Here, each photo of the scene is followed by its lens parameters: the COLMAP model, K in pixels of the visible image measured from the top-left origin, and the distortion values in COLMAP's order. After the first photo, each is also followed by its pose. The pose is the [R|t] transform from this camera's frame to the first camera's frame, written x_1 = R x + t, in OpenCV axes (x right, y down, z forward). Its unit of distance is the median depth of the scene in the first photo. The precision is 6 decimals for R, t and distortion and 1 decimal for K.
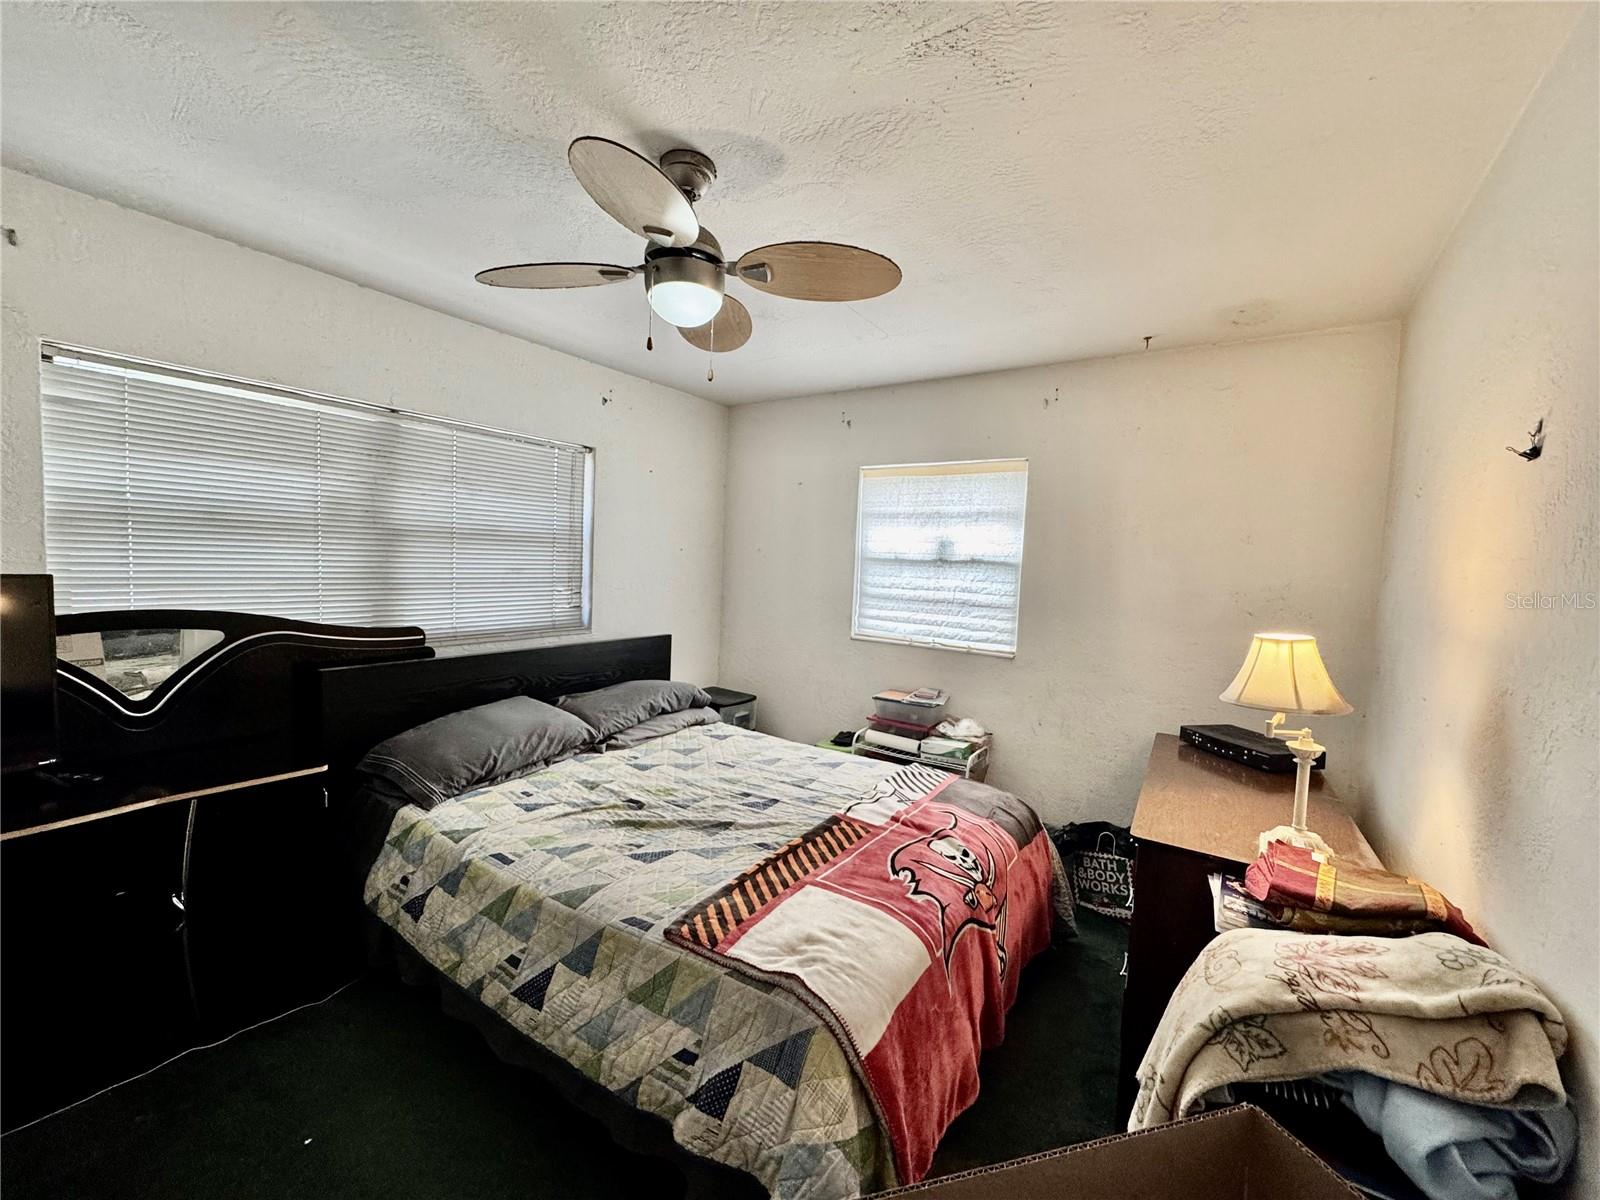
lens RADIAL K [[637.9, 0, 800.0], [0, 637.9, 600.0], [0, 0, 1]] dist [-0.002246, 0.000108]
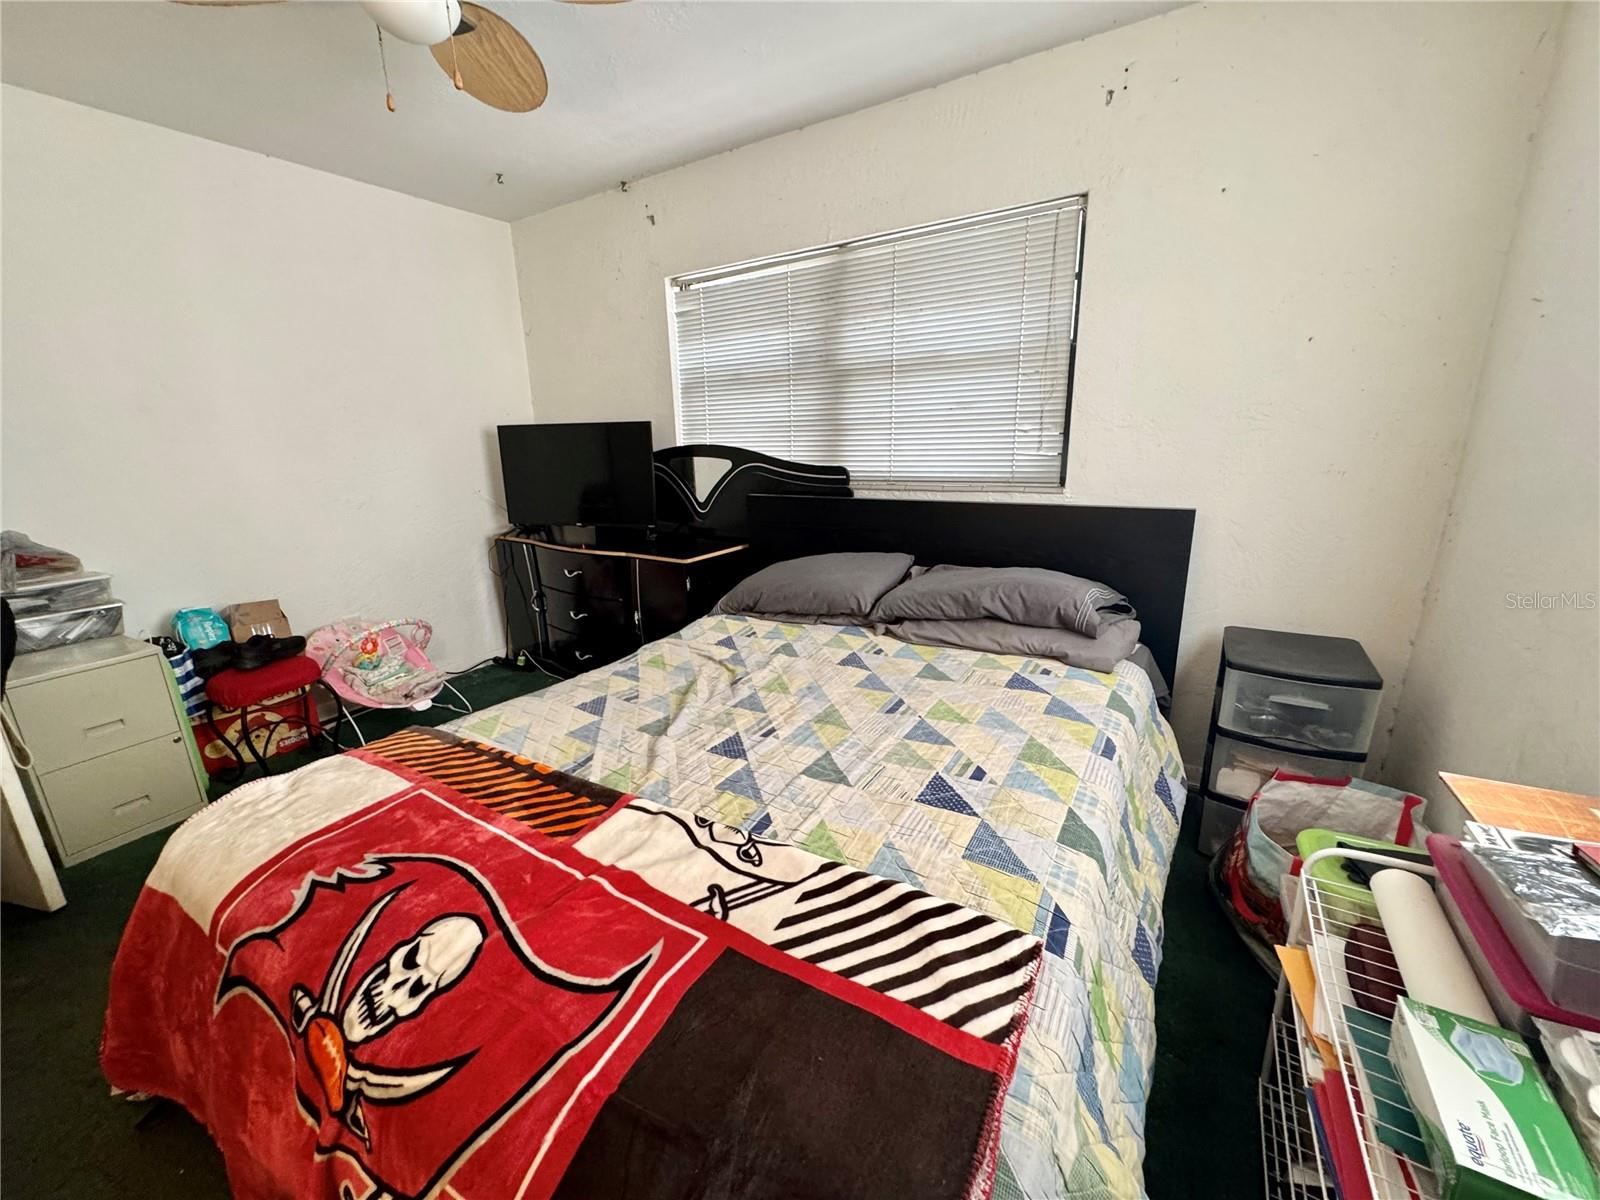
lens RADIAL K [[637.9, 0, 800.0], [0, 637.9, 600.0], [0, 0, 1]] dist [-0.002246, 0.000108]
pose [[0.043137, 0.216678, -0.975290, 0.455890], [-0.036193, 0.975896, 0.215212, 0.033179], [0.998413, 0.026015, 0.049939, 0.891118]]
